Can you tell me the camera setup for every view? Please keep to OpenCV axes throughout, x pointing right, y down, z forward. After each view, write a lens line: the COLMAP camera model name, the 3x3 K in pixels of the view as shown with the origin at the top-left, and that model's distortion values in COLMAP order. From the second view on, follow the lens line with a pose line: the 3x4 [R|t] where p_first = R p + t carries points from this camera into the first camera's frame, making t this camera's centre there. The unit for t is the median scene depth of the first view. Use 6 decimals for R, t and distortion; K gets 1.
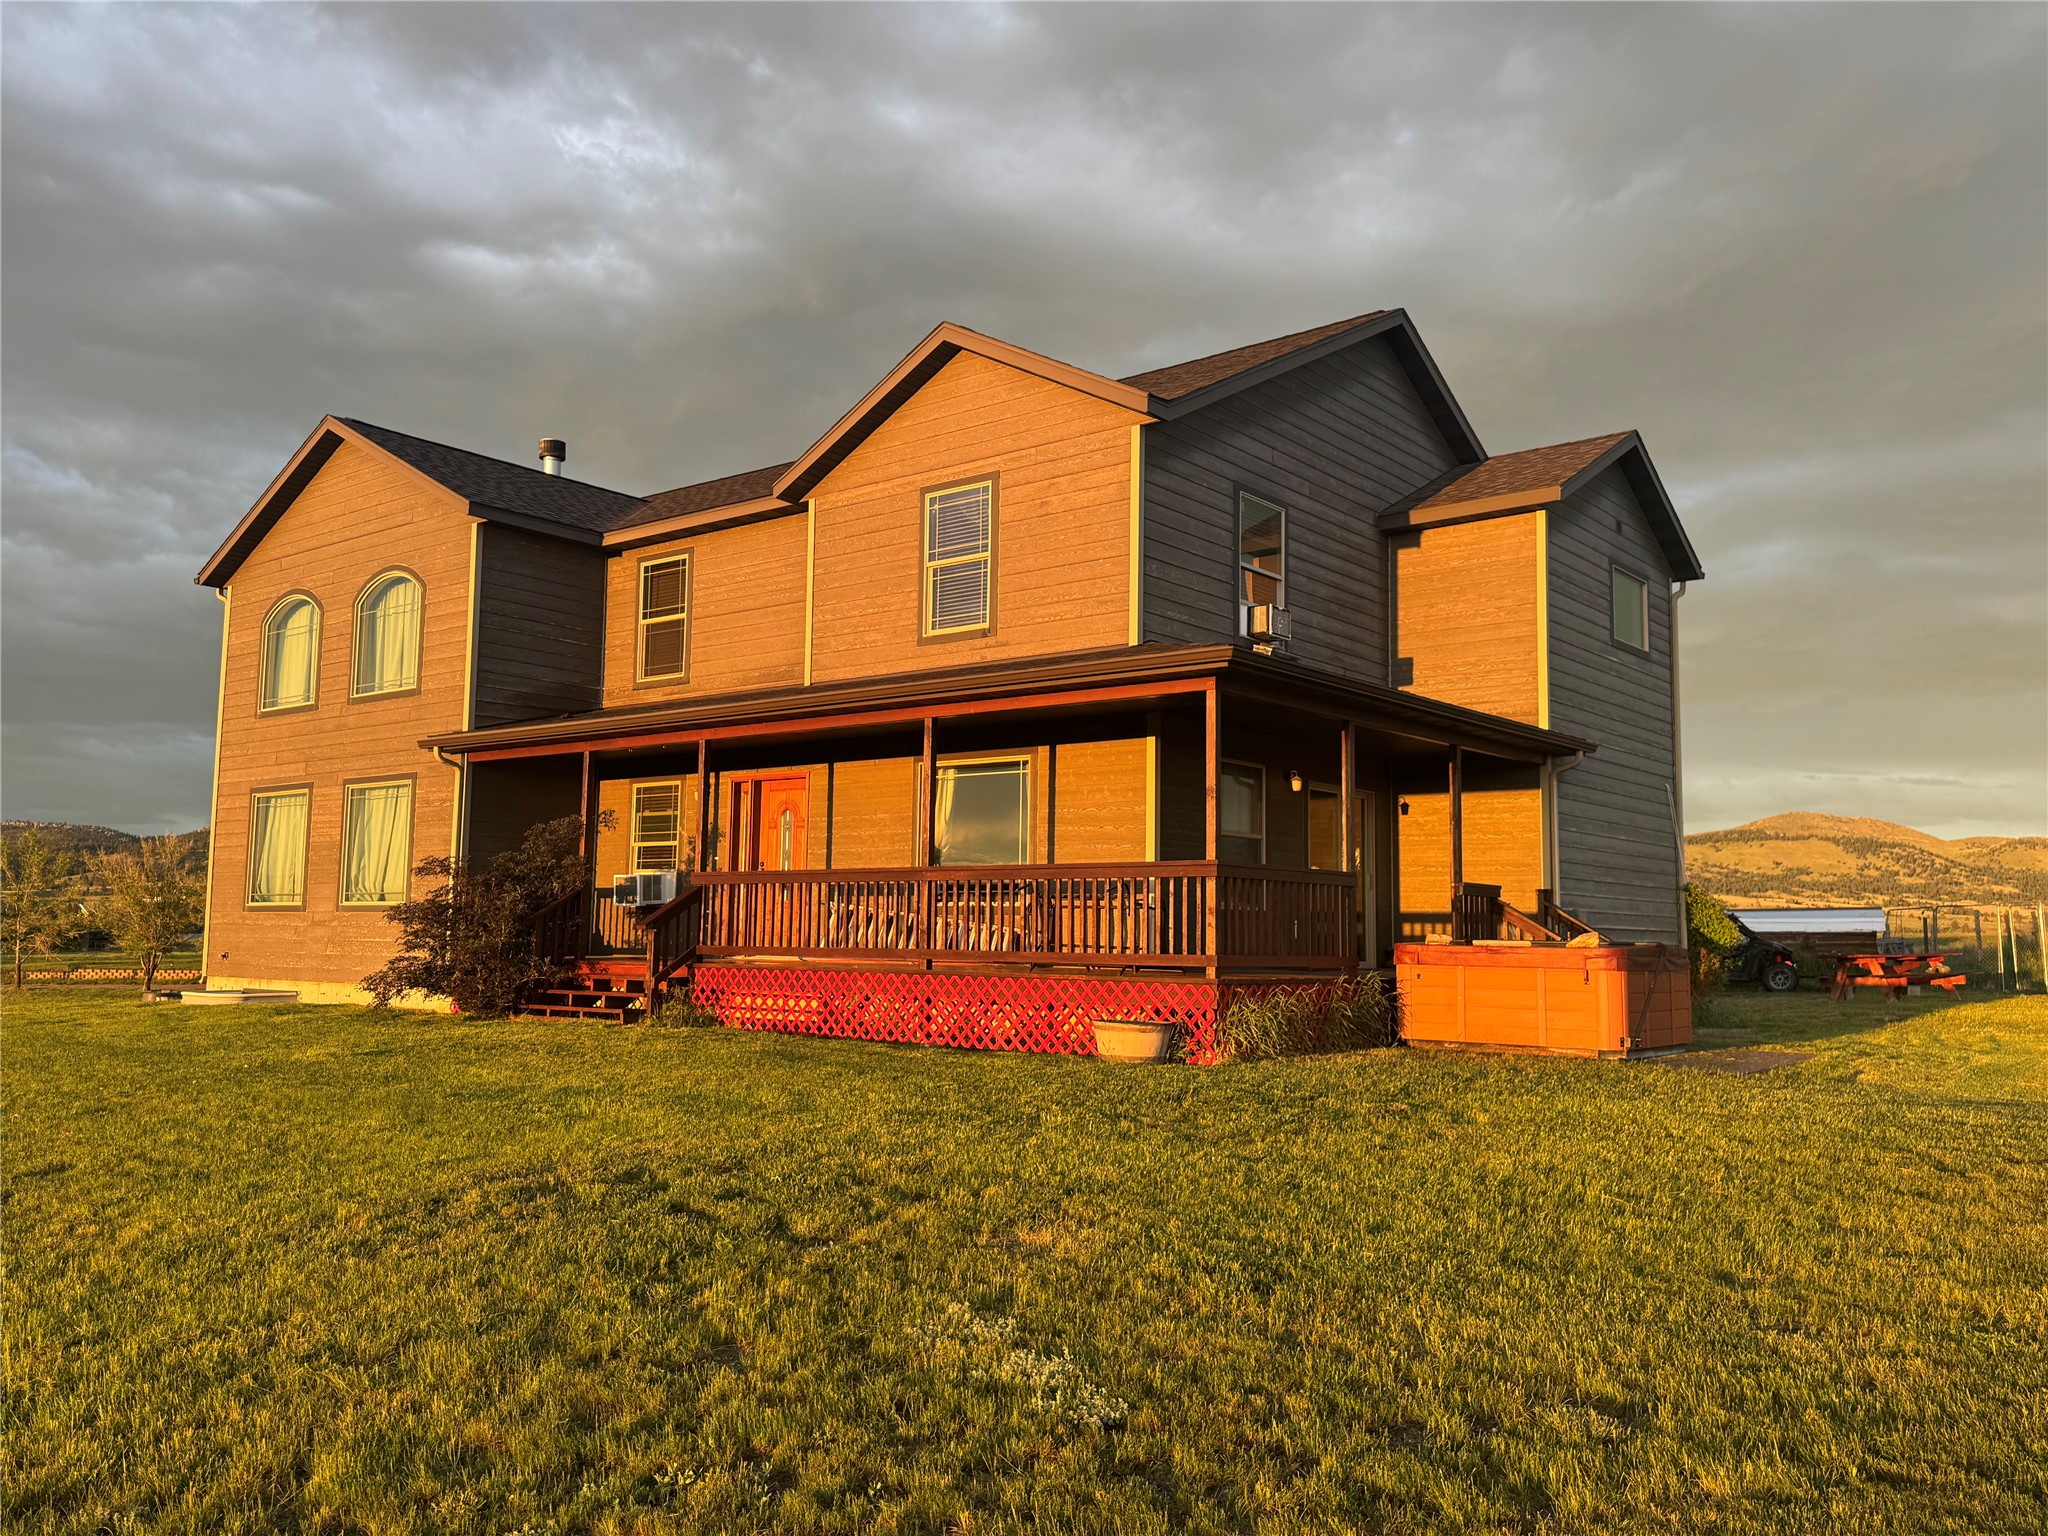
lens RADIAL K [[1612.9, 0, 1024.0], [0, 1612.9, 768.0], [0, 0, 1]] dist [0.170417, -0.341454]
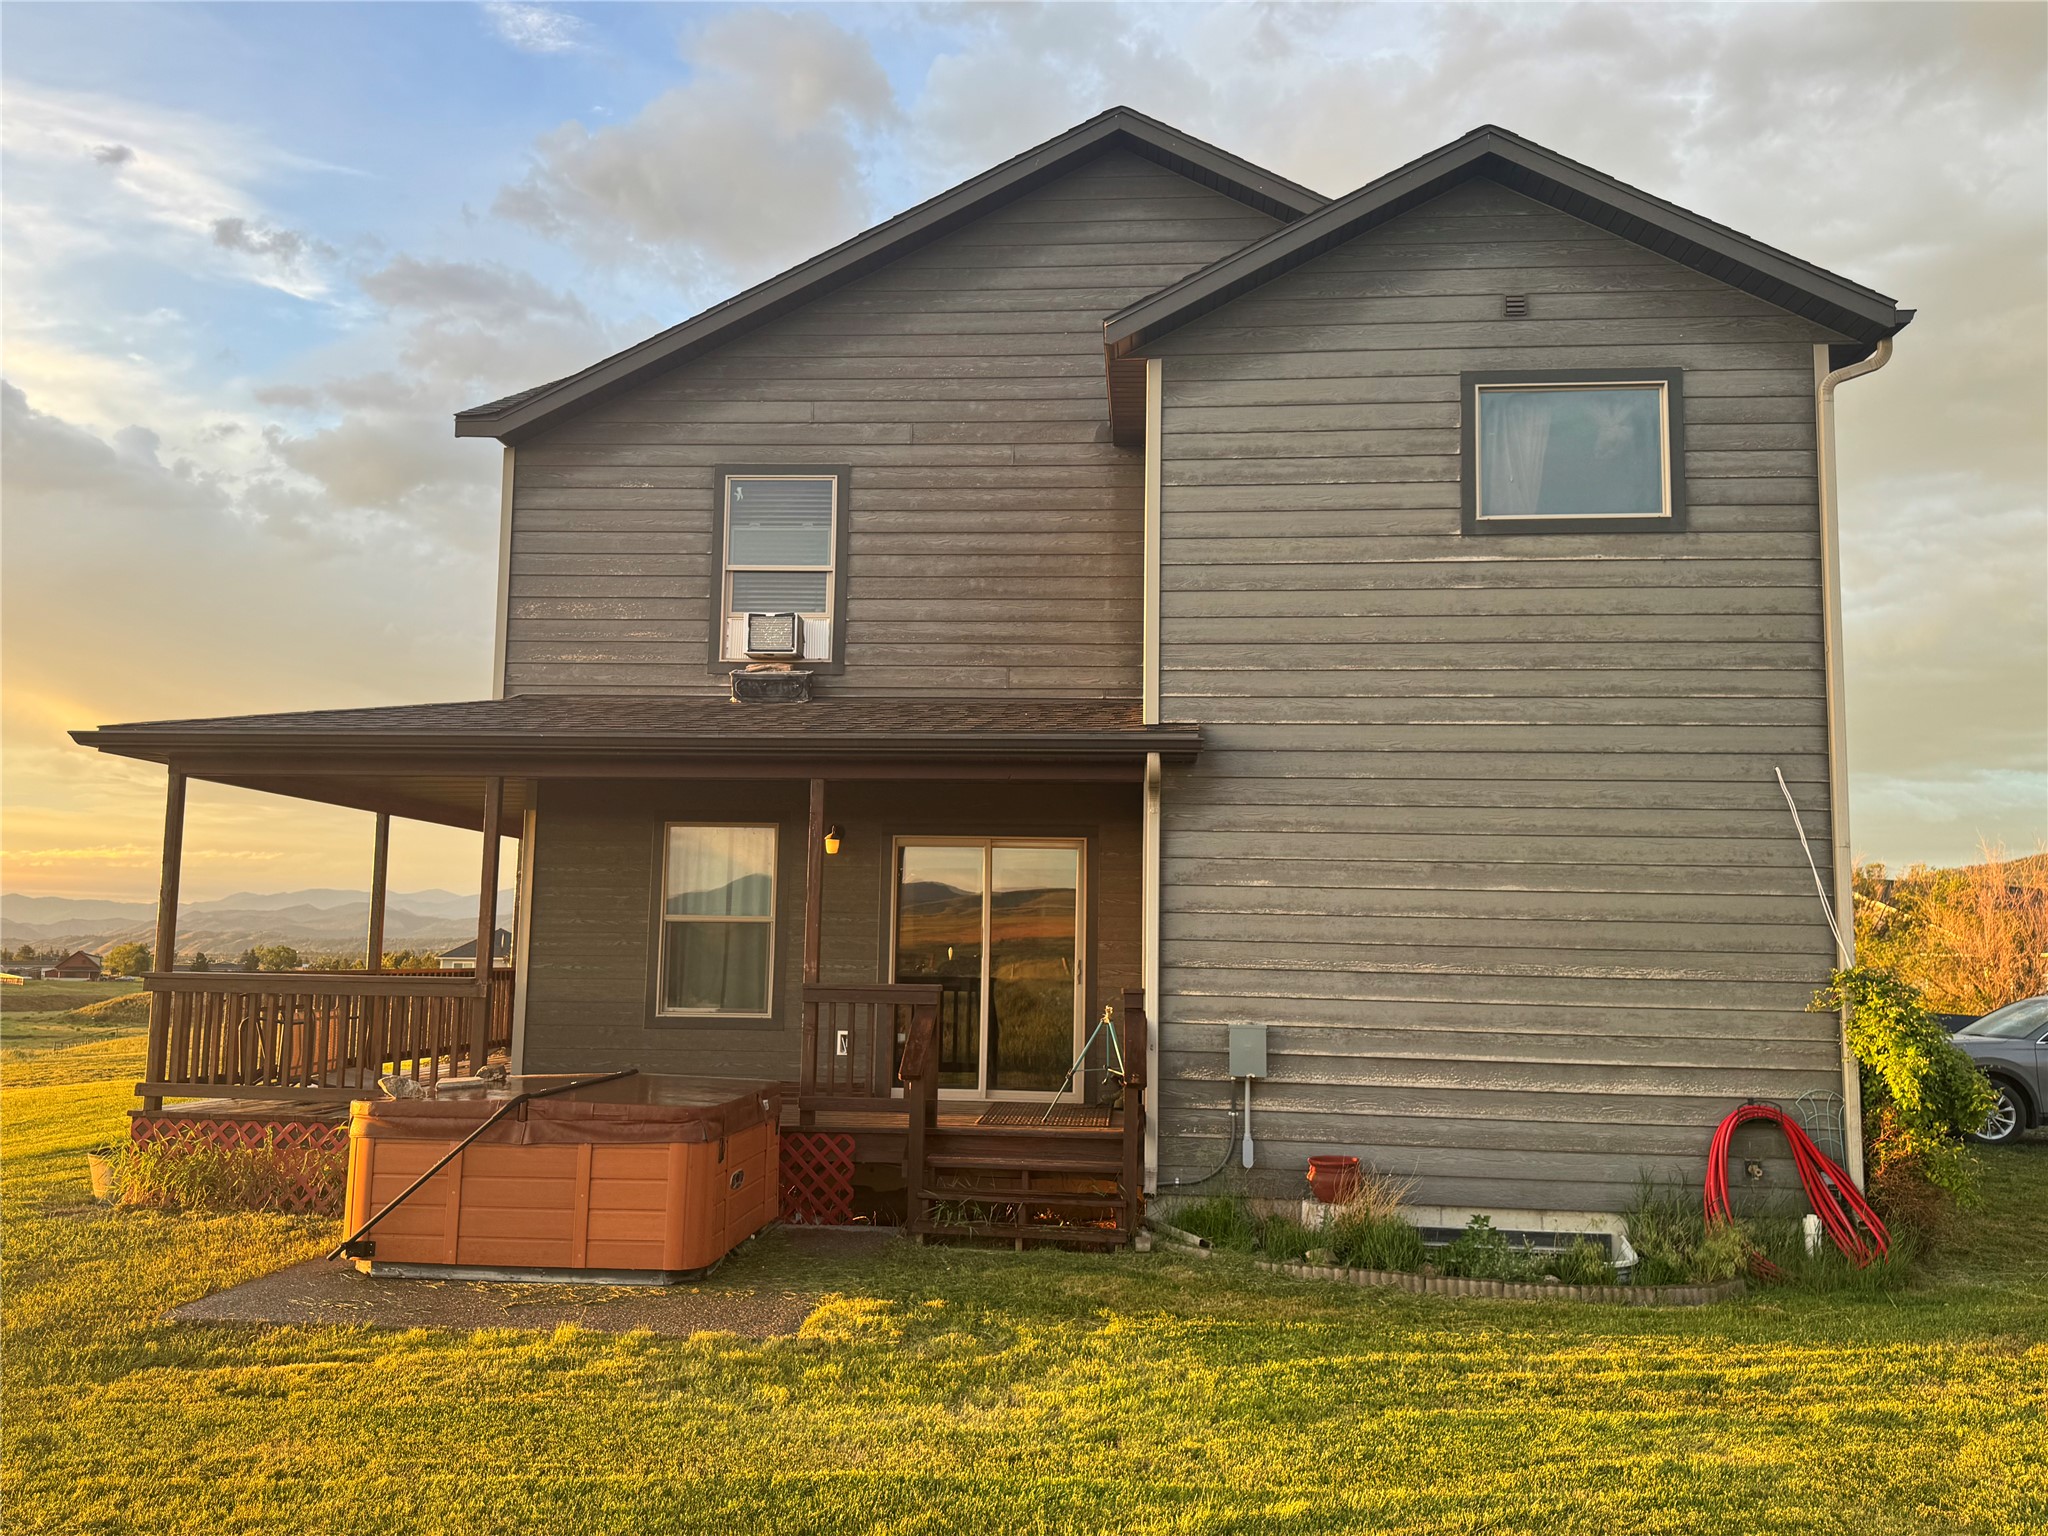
lens RADIAL K [[1612.9, 0, 1024.0], [0, 1612.9, 768.0], [0, 0, 1]] dist [0.170417, -0.341454]
pose [[0.561935, -0.097502, -0.821415, 0.835555], [0.077590, 0.994864, -0.065010, 0.030441], [0.823534, -0.027202, 0.566614, 0.667799]]
